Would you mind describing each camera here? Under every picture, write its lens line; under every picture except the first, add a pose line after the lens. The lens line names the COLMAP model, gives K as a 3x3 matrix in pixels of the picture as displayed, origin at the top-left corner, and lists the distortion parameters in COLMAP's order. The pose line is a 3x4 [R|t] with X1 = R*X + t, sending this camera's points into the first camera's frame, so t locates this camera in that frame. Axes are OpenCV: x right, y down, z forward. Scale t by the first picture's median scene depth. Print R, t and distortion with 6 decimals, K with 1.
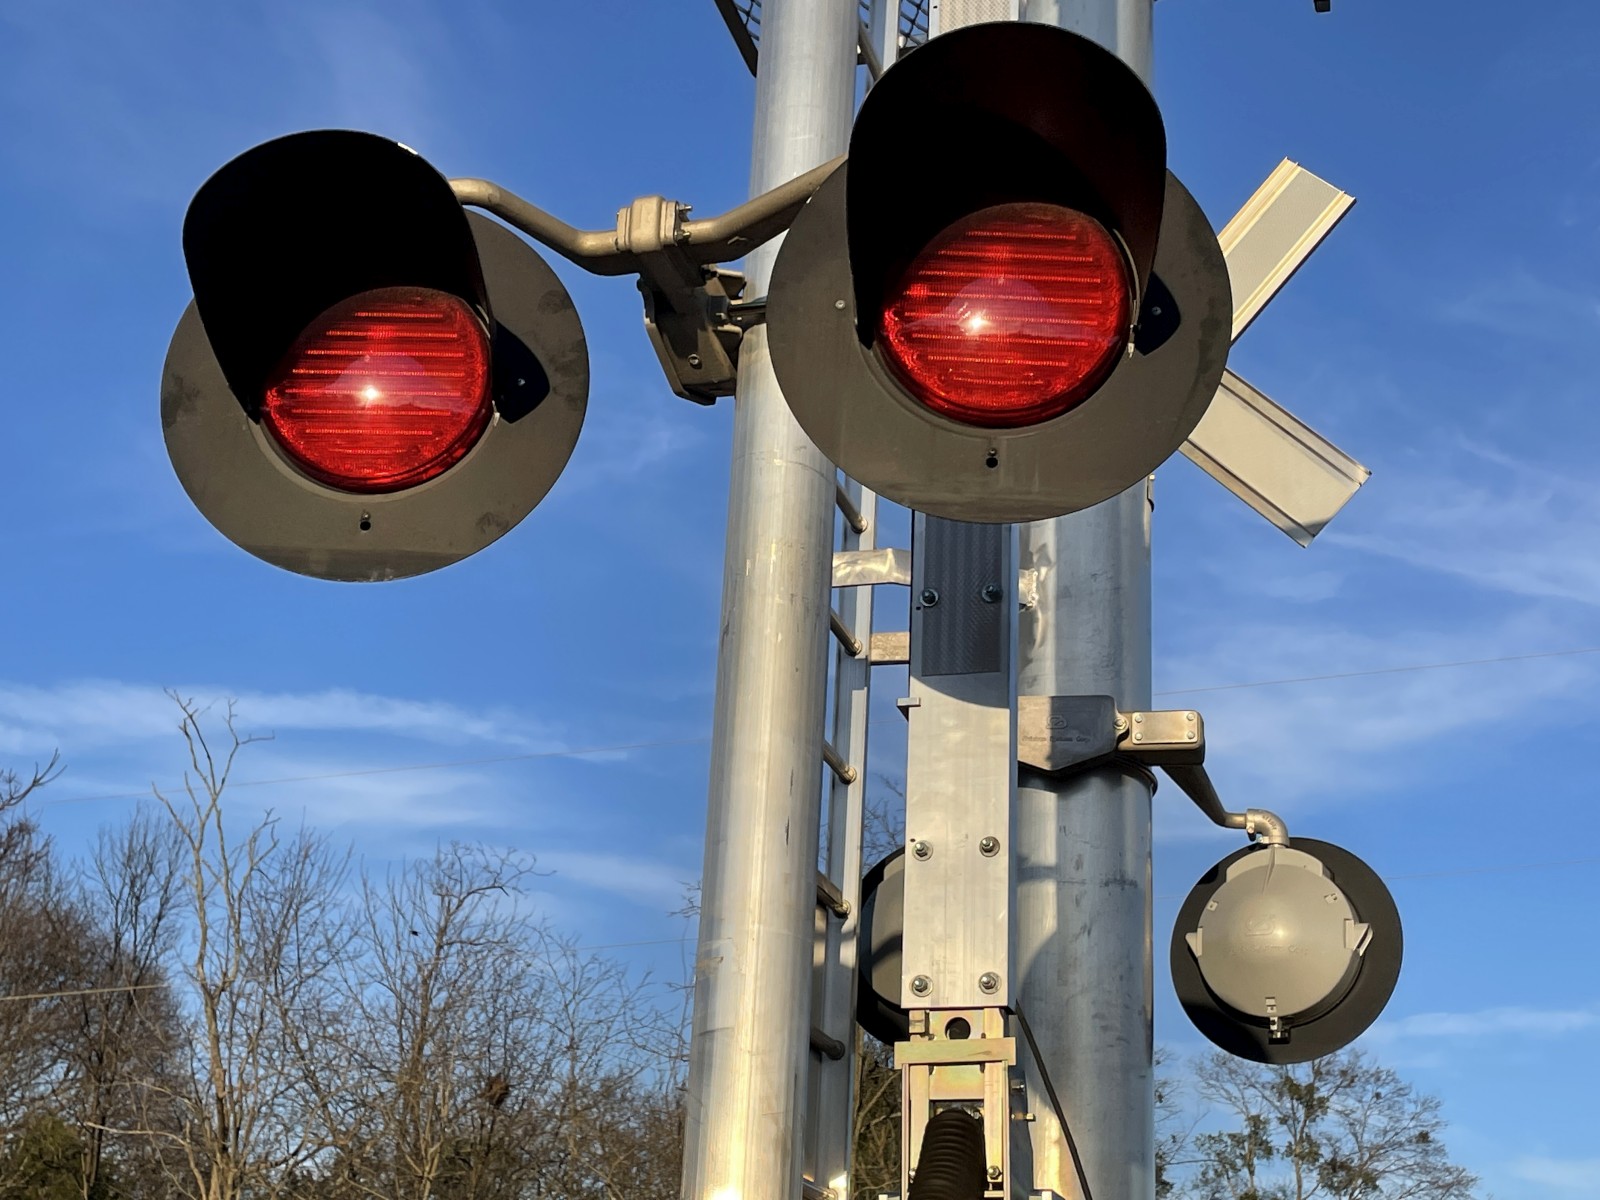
lens RADIAL K [[2345.6, 0, 800.0], [0, 2345.6, 600.0], [0, 0, 1]] dist [0.094023, -0.056253]
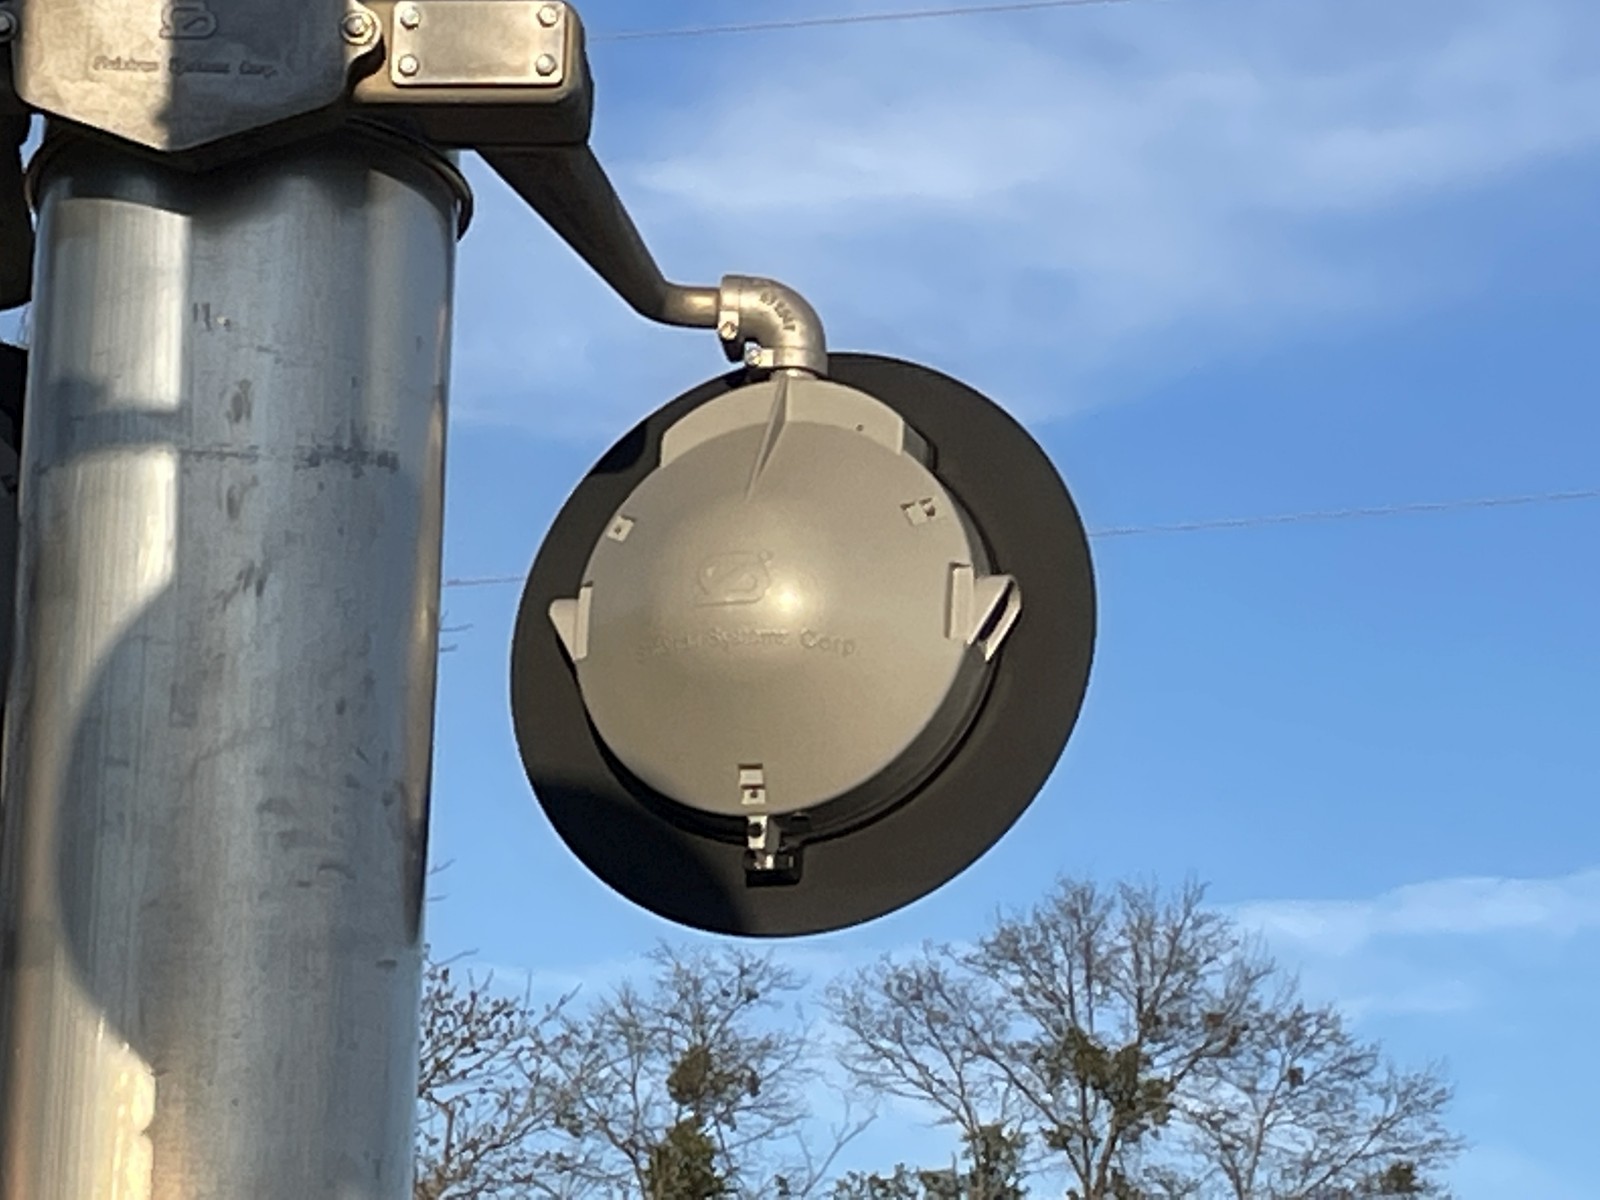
lens RADIAL K [[6217.9, 0, 800.0], [0, 6217.9, 600.0], [0, 0, 1]] dist [0.092011, 3.976509]
pose [[0.988404, 0.013895, 0.151210, 0.052660], [-0.033345, 0.991360, 0.126862, 0.013607], [-0.148141, -0.130433, 0.980327, 0.016524]]
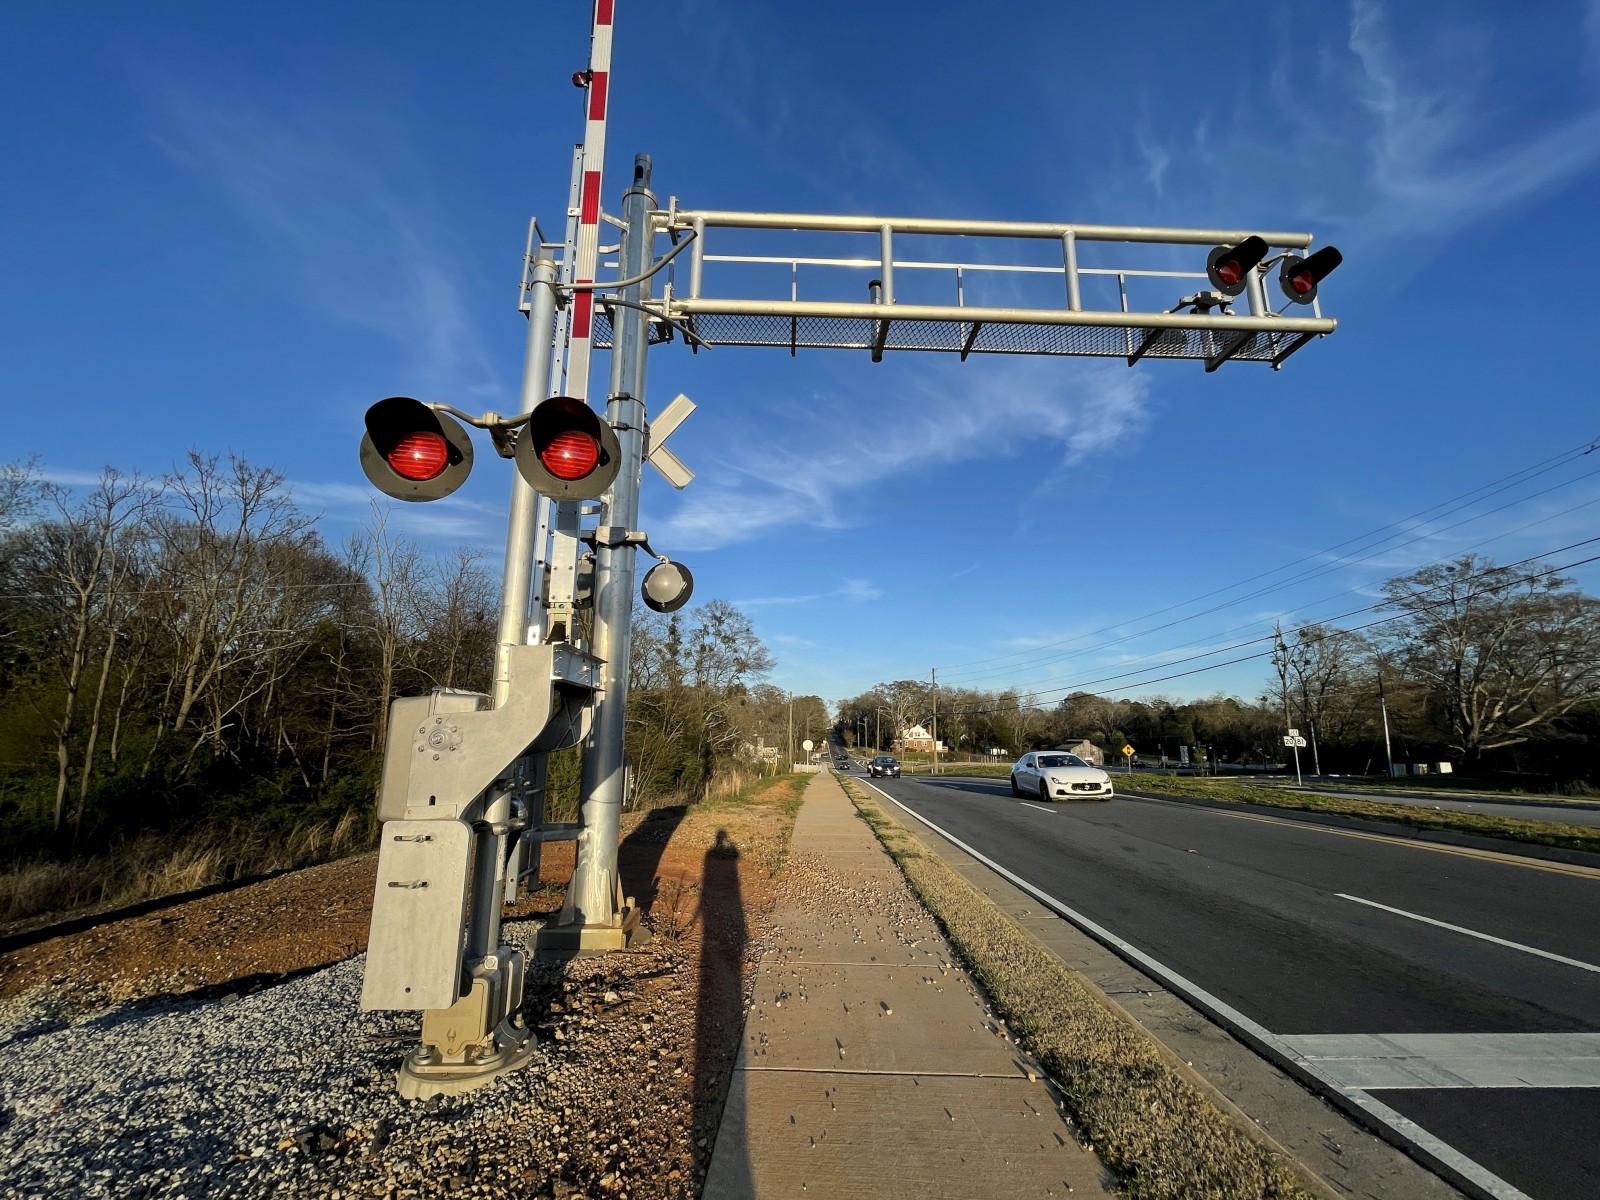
lens RADIAL K [[651.3, 0, 800.0], [0, 651.3, 600.0], [0, 0, 1]] dist [0.018155, -0.000014]
pose [[0.947803, 0.019835, 0.318239, 0.055304], [-0.075692, 0.983530, 0.164131, -0.043329], [-0.309742, -0.179652, 0.933694, -0.195990]]
